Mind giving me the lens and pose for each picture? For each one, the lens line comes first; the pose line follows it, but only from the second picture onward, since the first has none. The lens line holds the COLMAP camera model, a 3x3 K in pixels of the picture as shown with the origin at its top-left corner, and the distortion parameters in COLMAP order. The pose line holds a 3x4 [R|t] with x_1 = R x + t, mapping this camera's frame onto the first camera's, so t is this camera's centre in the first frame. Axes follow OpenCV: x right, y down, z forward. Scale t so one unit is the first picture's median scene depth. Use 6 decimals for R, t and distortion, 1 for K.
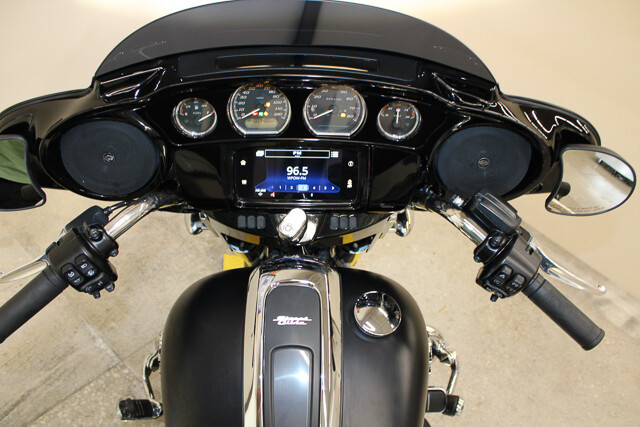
lens RADIAL K [[530.2, 0, 321.8], [0, 530.2, 219.6], [0, 0, 1]] dist [-0.164625, 0.136367]
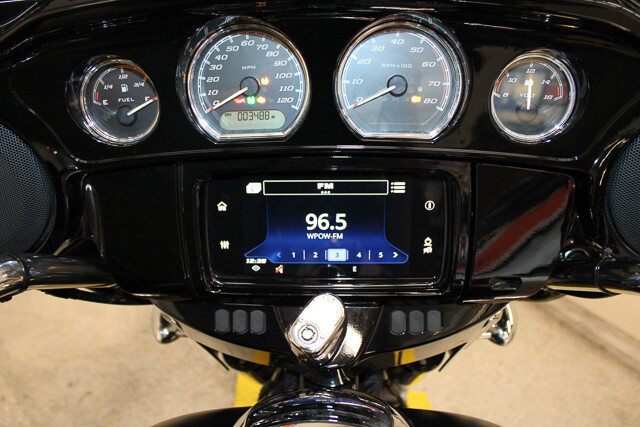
lens RADIAL K [[519.7, 0, 320.0], [0, 519.7, 213.5], [0, 0, 1]] dist [-0.160437, 0.122129]
pose [[0.997532, -0.018897, -0.067618, -0.013479], [0.004207, 0.977452, -0.211114, 0.005673], [0.070083, 0.210308, 0.975120, 0.383522]]
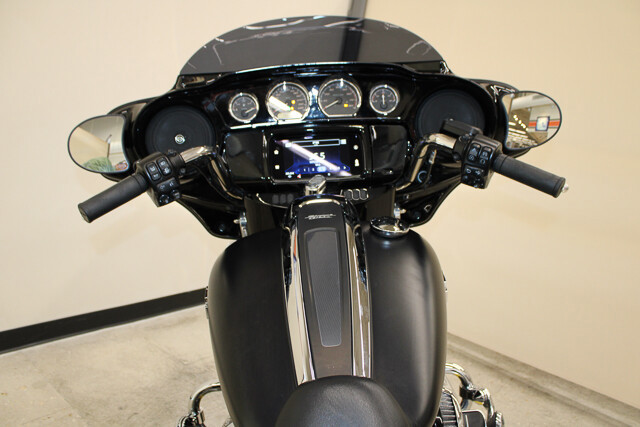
lens RADIAL K [[530.2, 0, 321.8], [0, 530.2, 219.6], [0, 0, 1]] dist [-0.164625, 0.136367]
pose [[0.996255, -0.086394, -0.003503, -0.032543], [0.071543, 0.846396, -0.527726, 0.571341], [0.048558, 0.525499, 0.849407, -0.037847]]
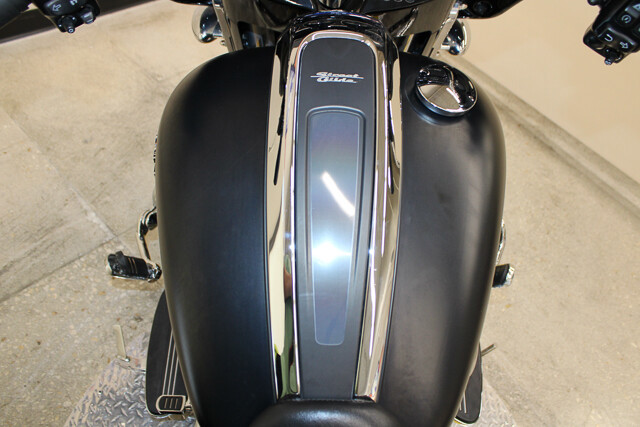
lens RADIAL K [[530.2, 0, 321.8], [0, 530.2, 219.6], [0, 0, 1]] dist [-0.164625, 0.136367]
pose [[0.999352, 0.035691, -0.004761, -0.044623], [-0.034993, 0.993828, 0.105272, 0.207776], [0.008488, -0.105037, 0.994432, 0.169008]]
